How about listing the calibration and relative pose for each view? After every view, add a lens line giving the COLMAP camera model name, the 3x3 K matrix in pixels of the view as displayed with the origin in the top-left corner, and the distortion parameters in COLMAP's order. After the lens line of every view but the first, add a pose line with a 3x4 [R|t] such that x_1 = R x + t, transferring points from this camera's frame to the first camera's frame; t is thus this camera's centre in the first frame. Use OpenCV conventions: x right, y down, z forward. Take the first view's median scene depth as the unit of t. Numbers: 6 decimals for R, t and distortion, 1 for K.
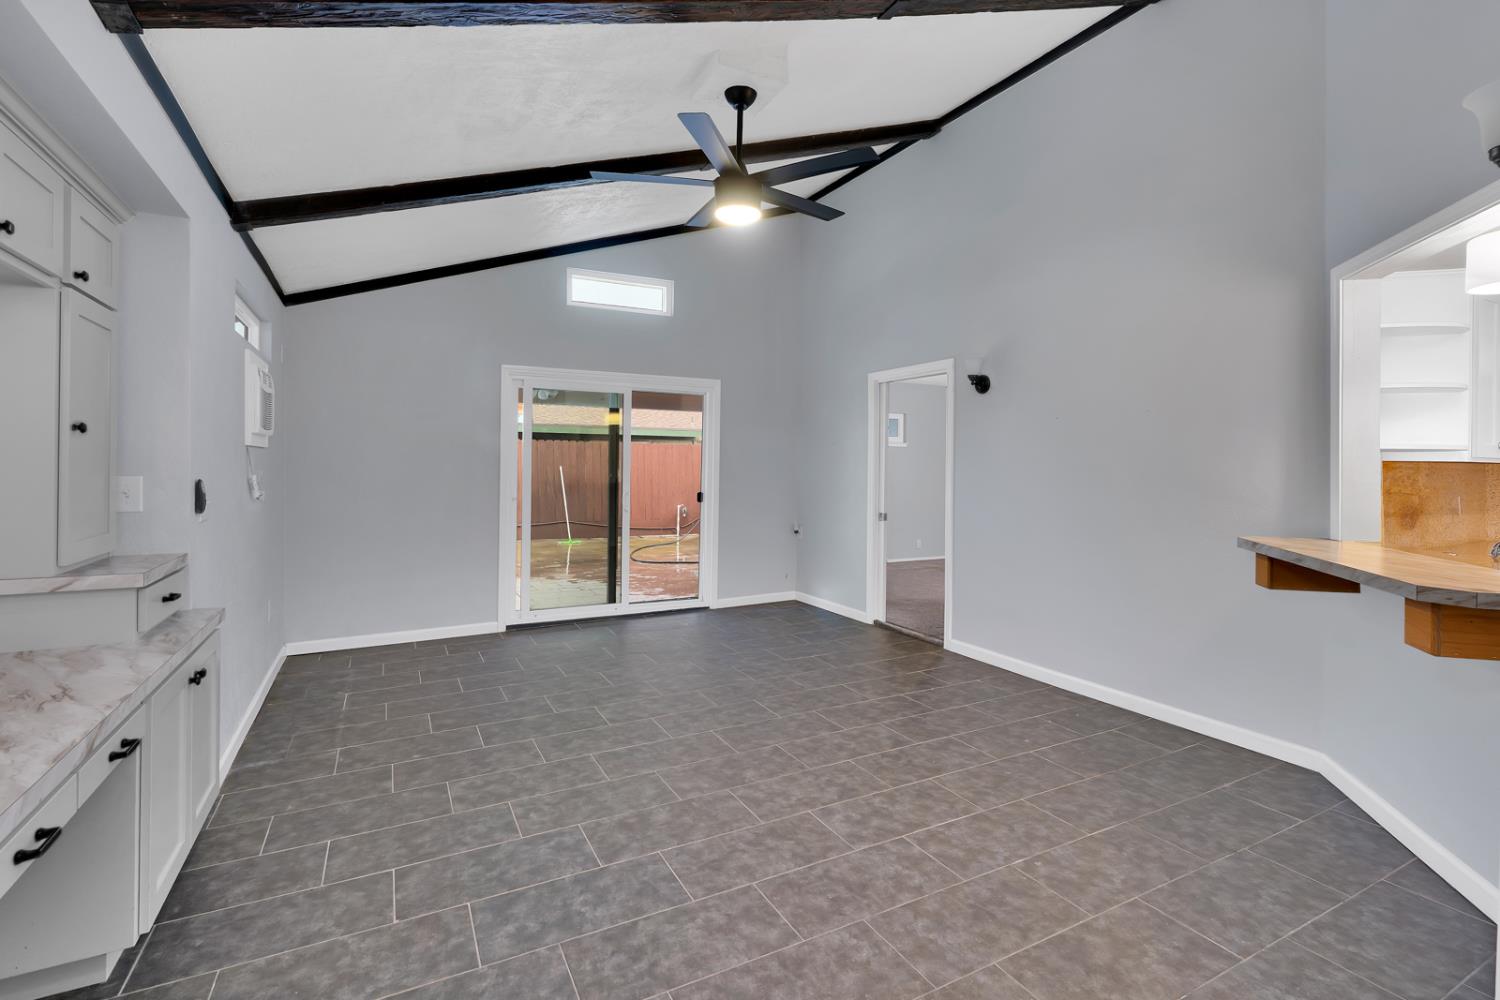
lens RADIAL K [[710.1, 0, 745.8], [0, 710.1, 484.1], [0, 0, 1]] dist [-0.000242, 0.001133]
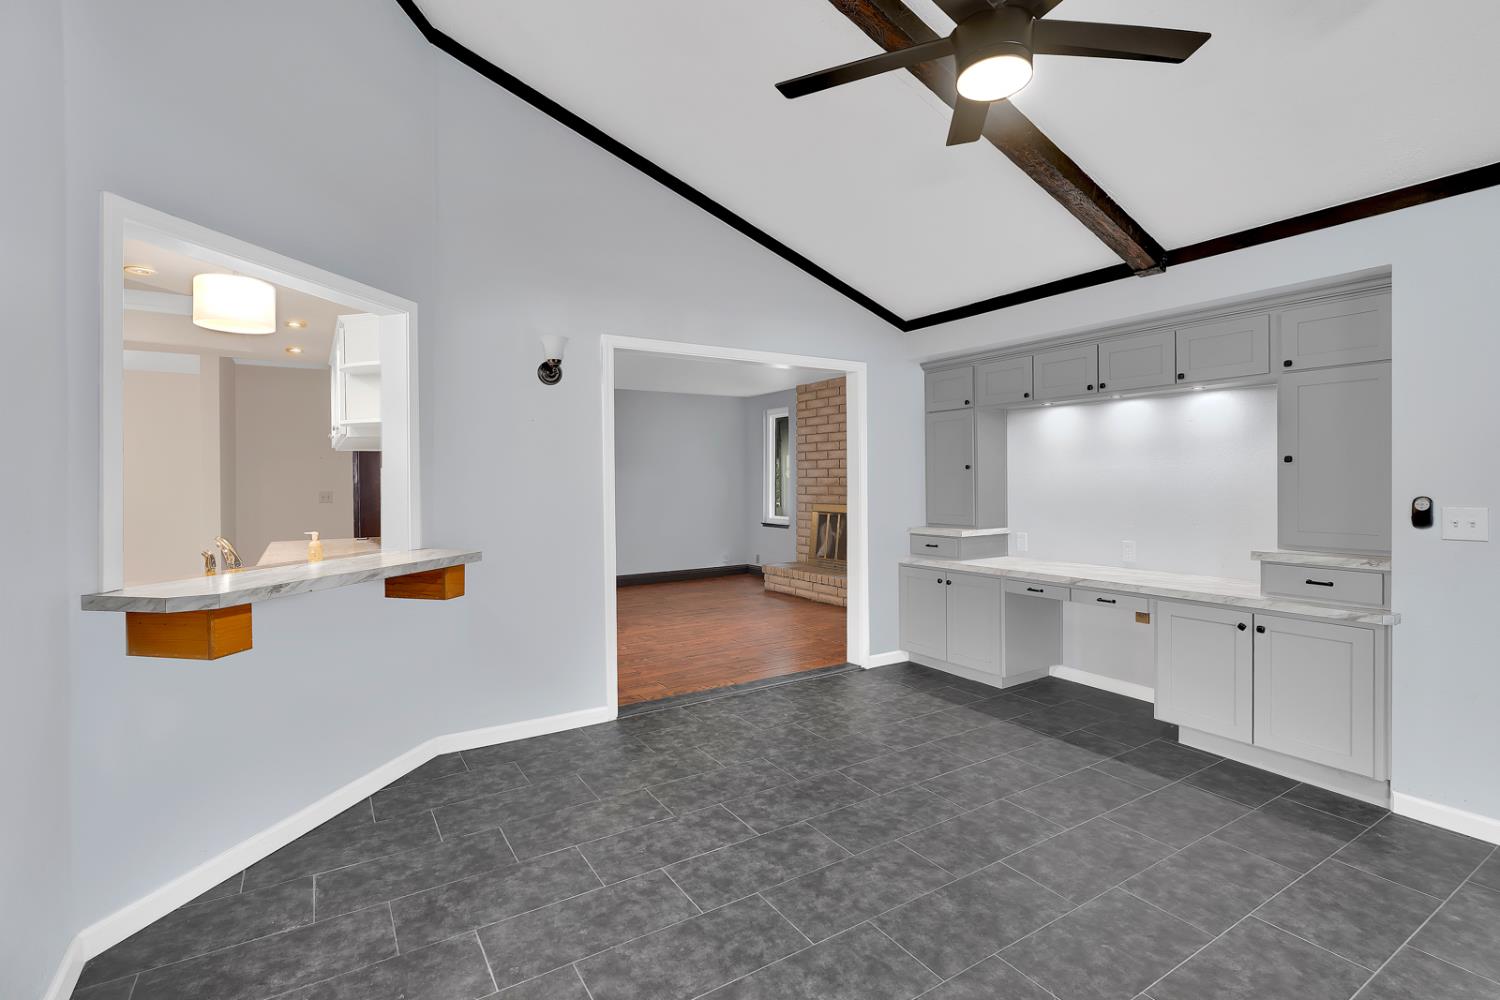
lens RADIAL K [[710.1, 0, 745.8], [0, 710.1, 484.1], [0, 0, 1]] dist [-0.000242, 0.001133]
pose [[-0.997481, -0.001753, -0.070906, 0.316372], [-0.003815, 0.999574, 0.028949, -0.054476], [0.070825, 0.029146, -0.997063, 2.027411]]
